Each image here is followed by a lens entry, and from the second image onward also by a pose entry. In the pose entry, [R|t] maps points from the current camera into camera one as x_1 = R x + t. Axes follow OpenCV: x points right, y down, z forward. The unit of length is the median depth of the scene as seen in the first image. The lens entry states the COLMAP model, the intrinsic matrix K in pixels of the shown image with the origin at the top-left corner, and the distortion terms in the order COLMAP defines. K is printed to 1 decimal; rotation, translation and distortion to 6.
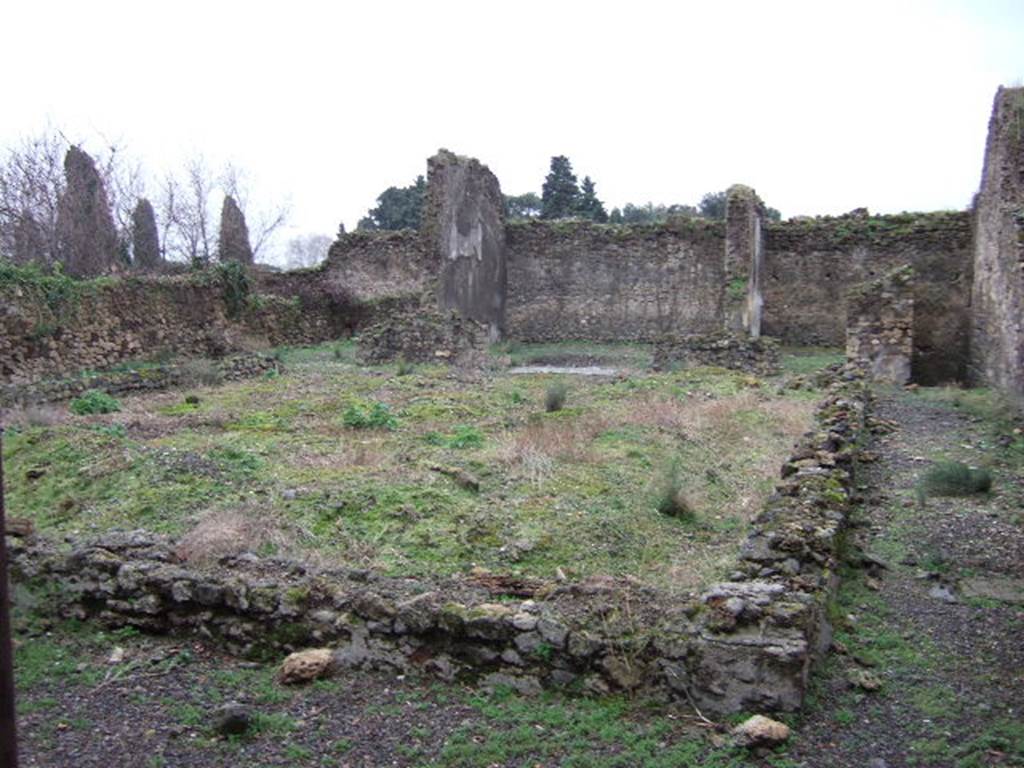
lens RADIAL K [[1088.7, 0, 512.4], [0, 1088.7, 378.5], [0, 0, 1]] dist [-0.045410, 0.000000]
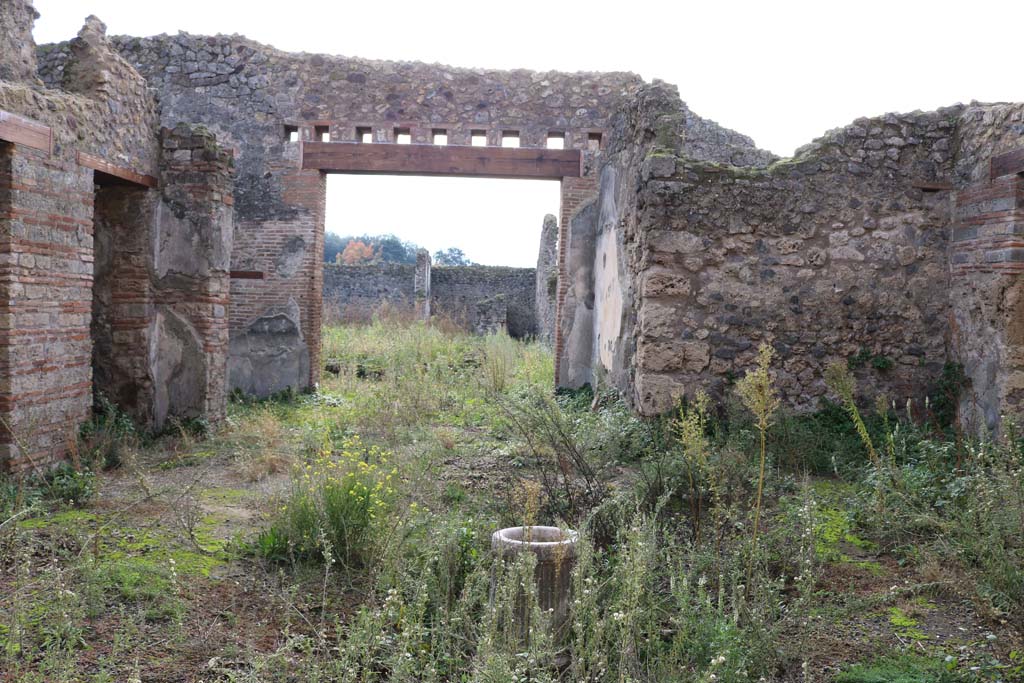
lens RADIAL K [[848.2, 0, 508.1], [0, 848.2, 324.8], [0, 0, 1]] dist [-0.153411, 0.117365]
pose [[0.937353, 0.034339, 0.346686, -0.147622], [-0.012702, 0.997837, -0.064493, 0.048449], [-0.348151, 0.056049, 0.935762, -0.408242]]
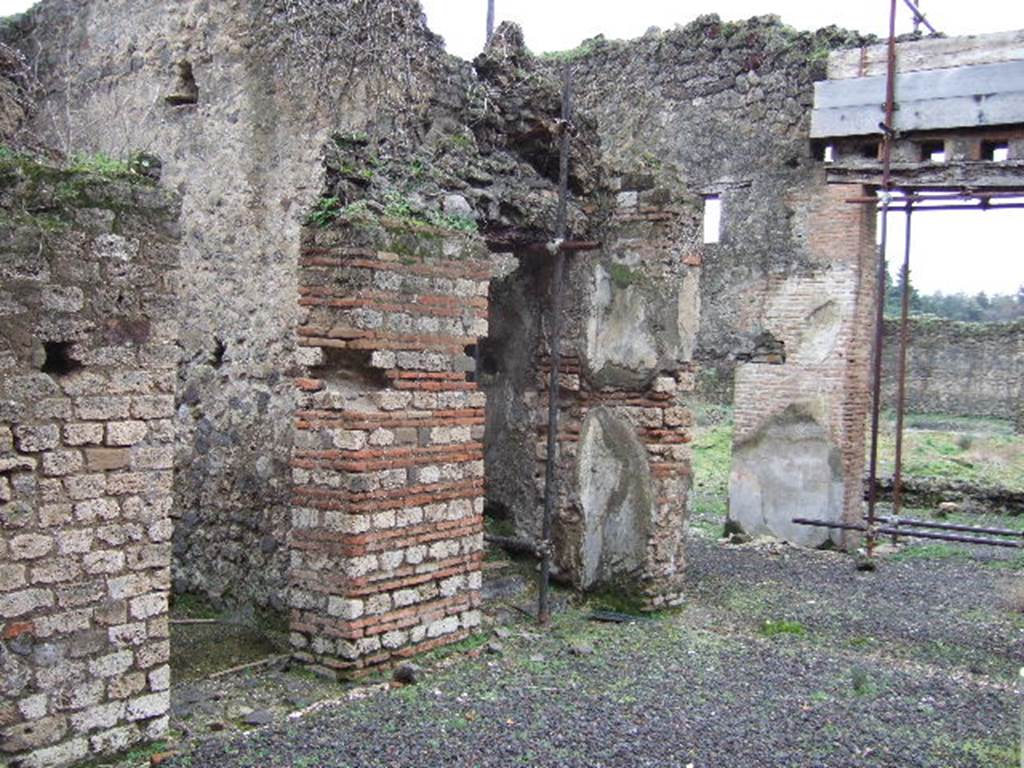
lens RADIAL K [[1088.7, 0, 505.7], [0, 1088.7, 379.7], [0, 0, 1]] dist [-0.045410, 0.000000]
pose [[0.964711, 0.045729, -0.259310, -0.109616], [-0.063010, 0.996284, -0.058724, 0.033759], [0.255661, 0.072991, 0.964007, -0.364533]]
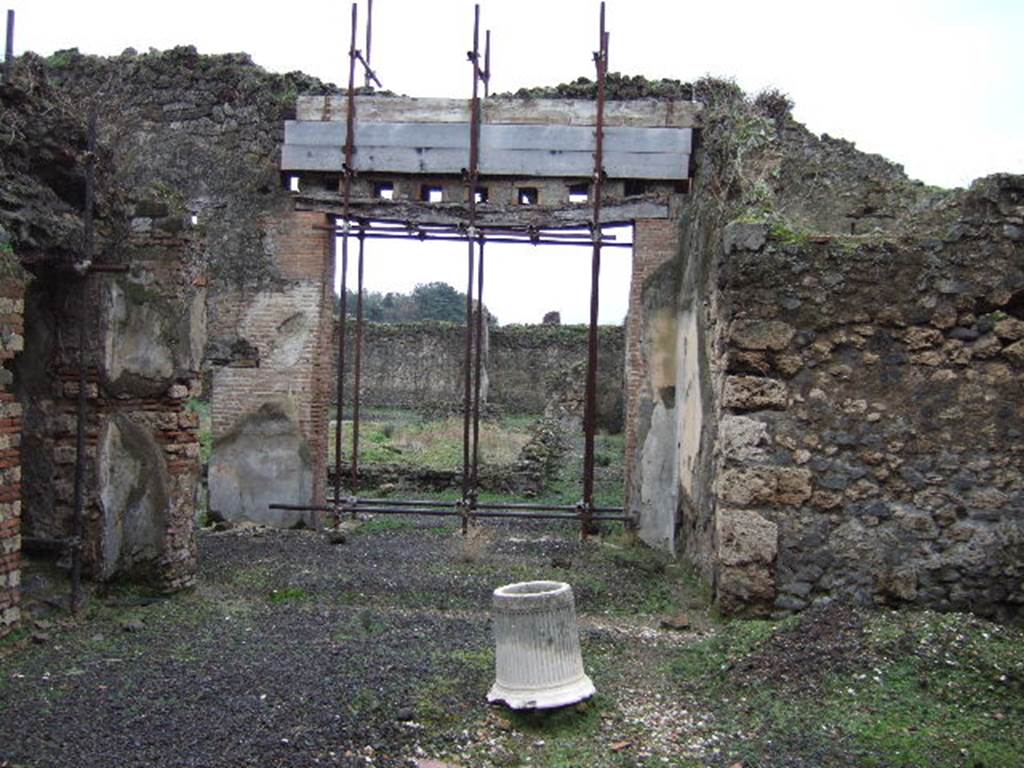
lens RADIAL K [[1088.7, 0, 501.7], [0, 1088.7, 379.1], [0, 0, 1]] dist [-0.045410, 0.000000]
pose [[0.964810, 0.032719, 0.260905, -0.135133], [-0.013708, 0.997138, -0.074354, 0.034608], [-0.262591, 0.068161, 0.962497, -0.413353]]
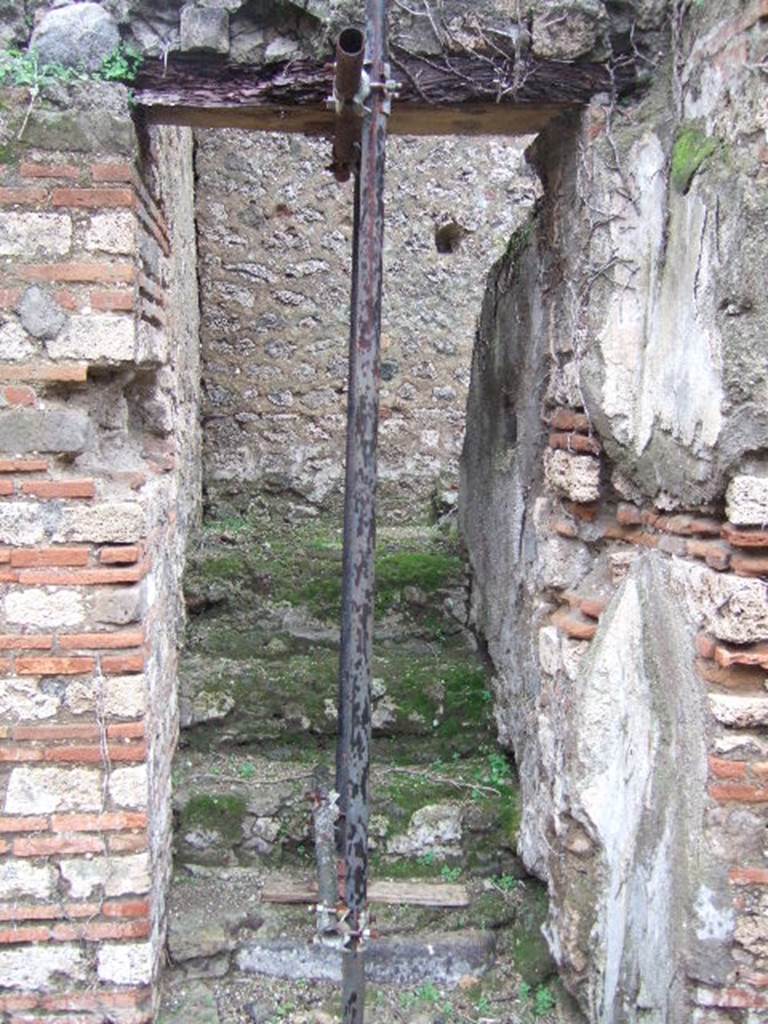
lens RADIAL K [[1088.7, 0, 384.2], [0, 1088.7, 506.4], [0, 0, 1]] dist [-0.045410, 0.000000]
pose [[0.459483, 0.113527, -0.880901, -0.082997], [-0.092462, 0.992523, 0.079683, 0.011945], [0.883361, 0.044837, 0.466544, -0.142026]]
